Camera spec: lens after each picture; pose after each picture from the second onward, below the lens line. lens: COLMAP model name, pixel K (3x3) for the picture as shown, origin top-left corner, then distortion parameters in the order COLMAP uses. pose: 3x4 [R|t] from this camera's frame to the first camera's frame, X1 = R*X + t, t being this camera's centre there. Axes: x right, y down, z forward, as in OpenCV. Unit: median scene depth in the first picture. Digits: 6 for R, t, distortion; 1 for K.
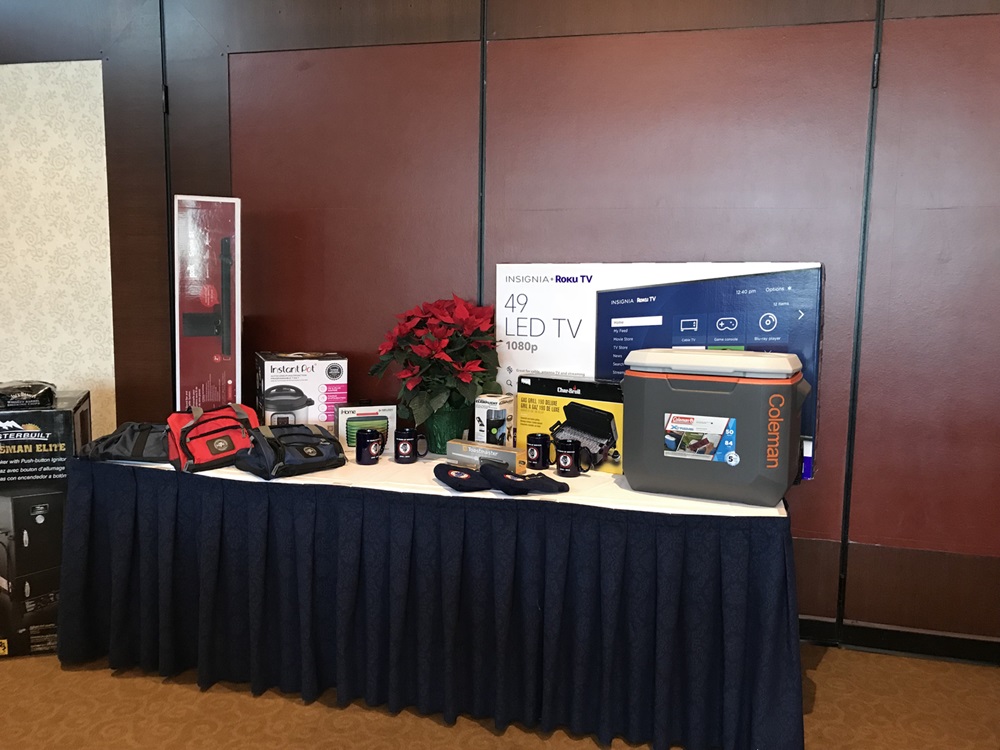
lens RADIAL K [[817.9, 0, 500.3], [0, 817.9, 373.1], [0, 0, 1]] dist [0.019799, 0.006762]
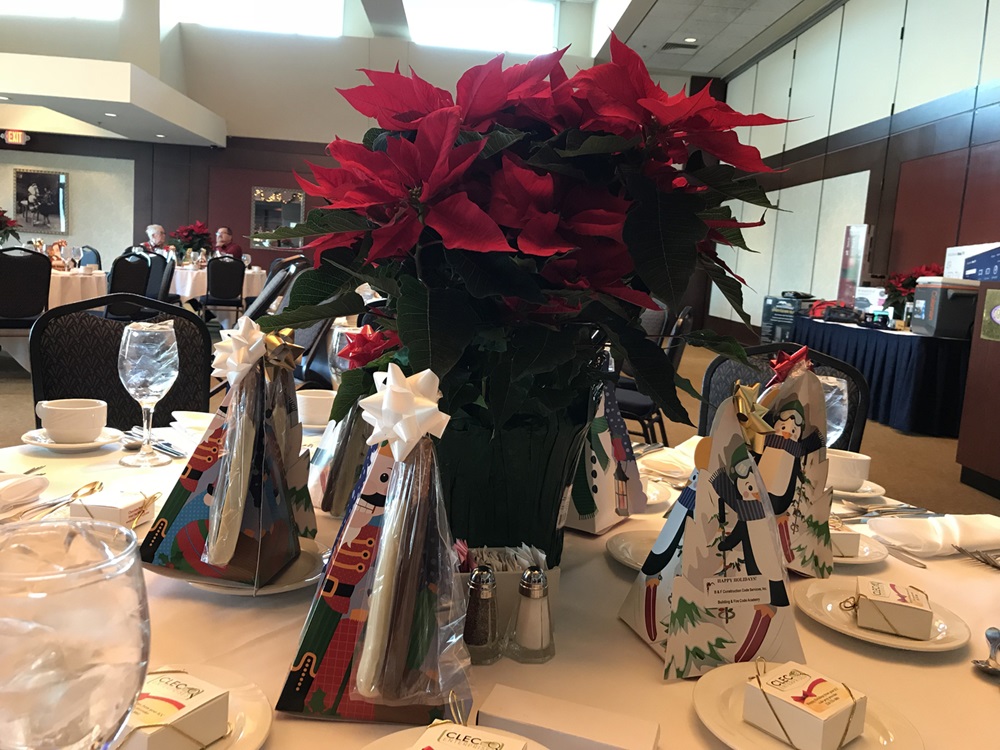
lens RADIAL K [[817.9, 0, 500.1], [0, 817.9, 374.1], [0, 0, 1]] dist [0.019799, 0.006762]
pose [[0.263902, 0.125433, -0.956359, 1.963678], [-0.177001, 0.980969, 0.079818, 0.252173], [0.948170, 0.148212, 0.281082, -0.770745]]
